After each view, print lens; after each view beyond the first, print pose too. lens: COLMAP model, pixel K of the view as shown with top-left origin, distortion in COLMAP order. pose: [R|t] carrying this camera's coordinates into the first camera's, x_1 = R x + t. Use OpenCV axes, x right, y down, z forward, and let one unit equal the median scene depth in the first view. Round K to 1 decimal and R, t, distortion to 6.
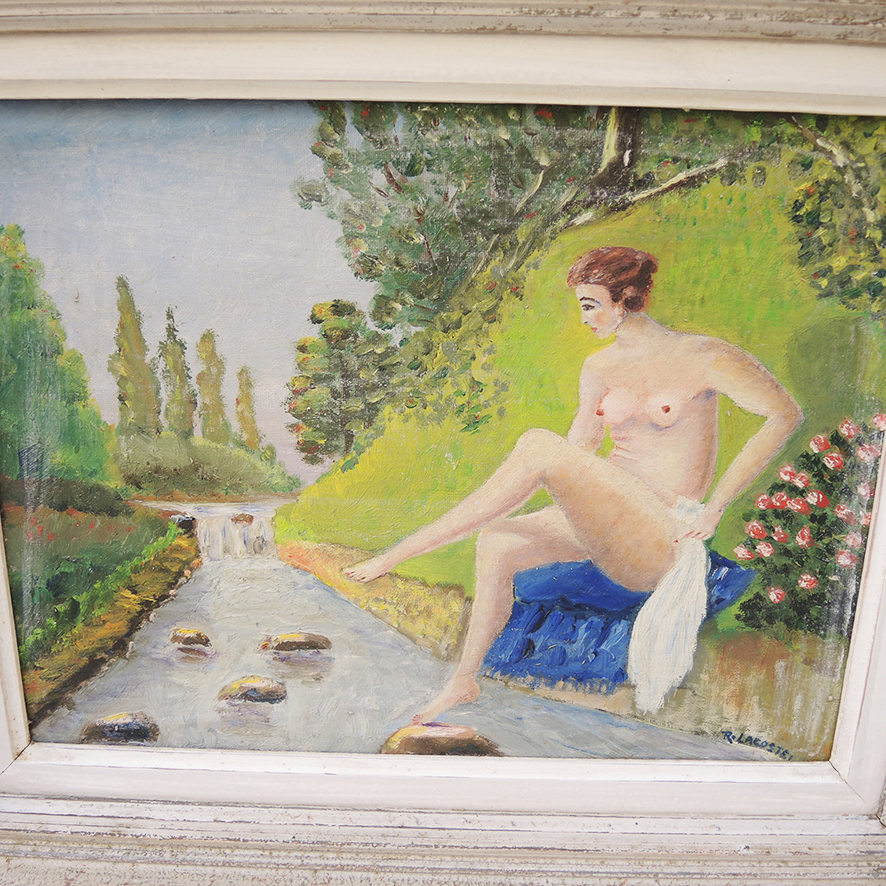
lens RADIAL K [[947.7, 0, 442.1], [0, 947.7, 439.3], [0, 0, 1]] dist [-0.069486, 0.000000]
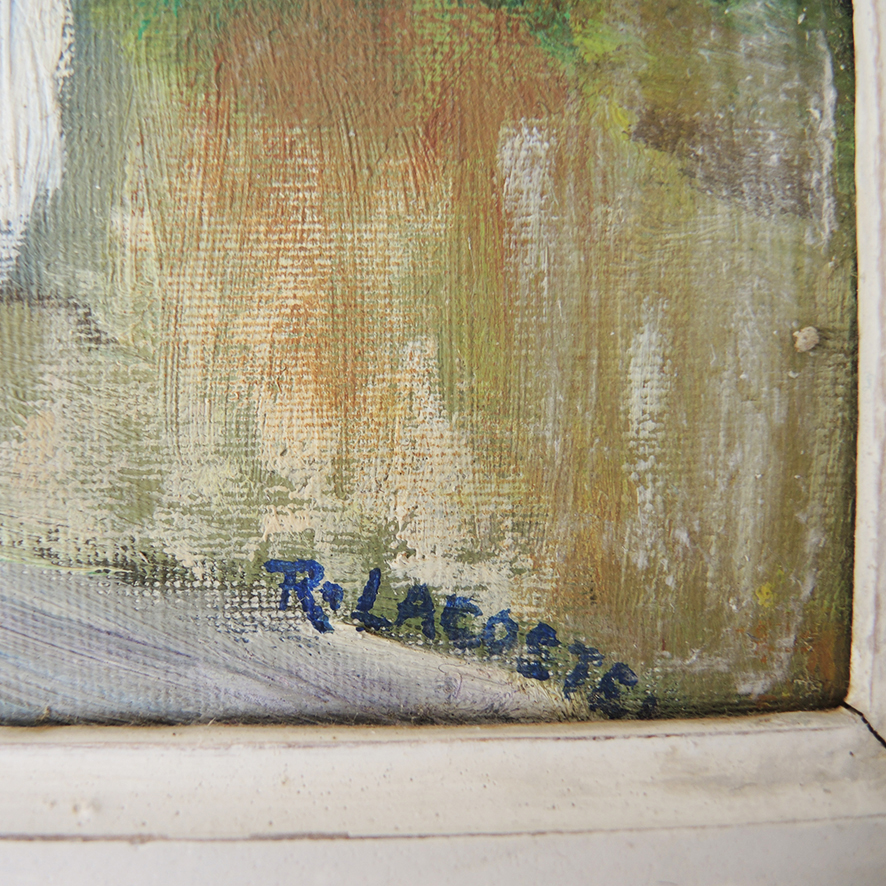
lens RADIAL K [[947.7, 0, 441.9], [0, 947.7, 443.1], [0, 0, 1]] dist [-0.069486, 0.000000]
pose [[0.995701, -0.014057, 0.091551, 0.333063], [0.037230, 0.965796, -0.256618, 0.356164], [-0.084812, 0.258923, 0.962167, 0.848731]]
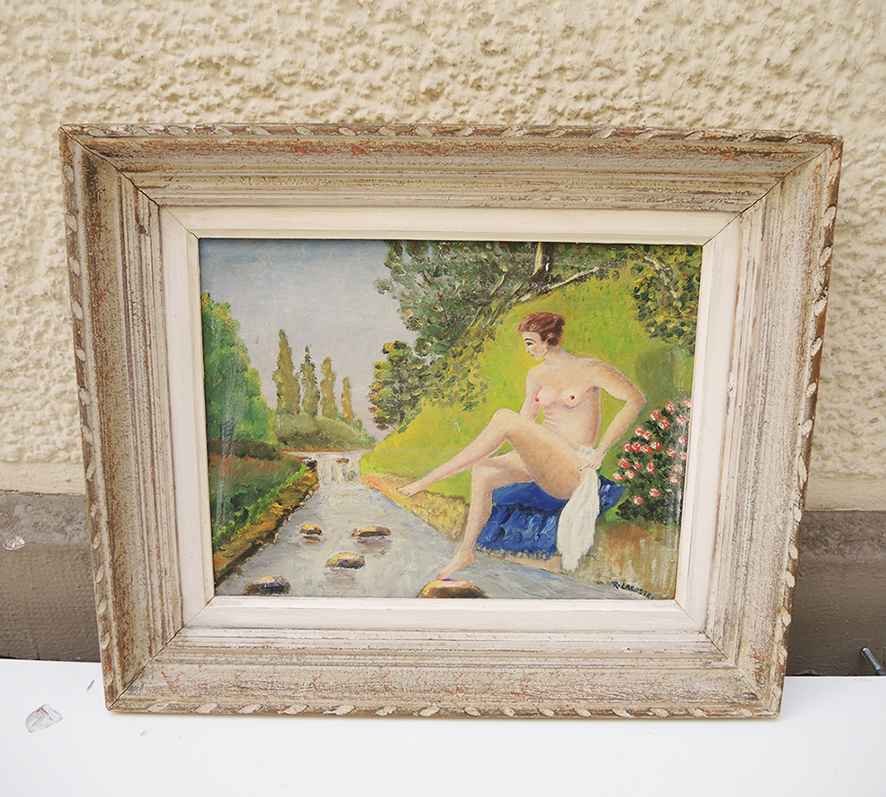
lens RADIAL K [[867.9, 0, 438.1], [0, 867.9, 401.7], [0, 0, 1]] dist [-0.073940, 0.000000]
pose [[0.999871, -0.009319, 0.013056, -0.048413], [0.010242, 0.997320, -0.072445, 0.092724], [-0.012346, 0.072569, 0.997287, -0.669665]]
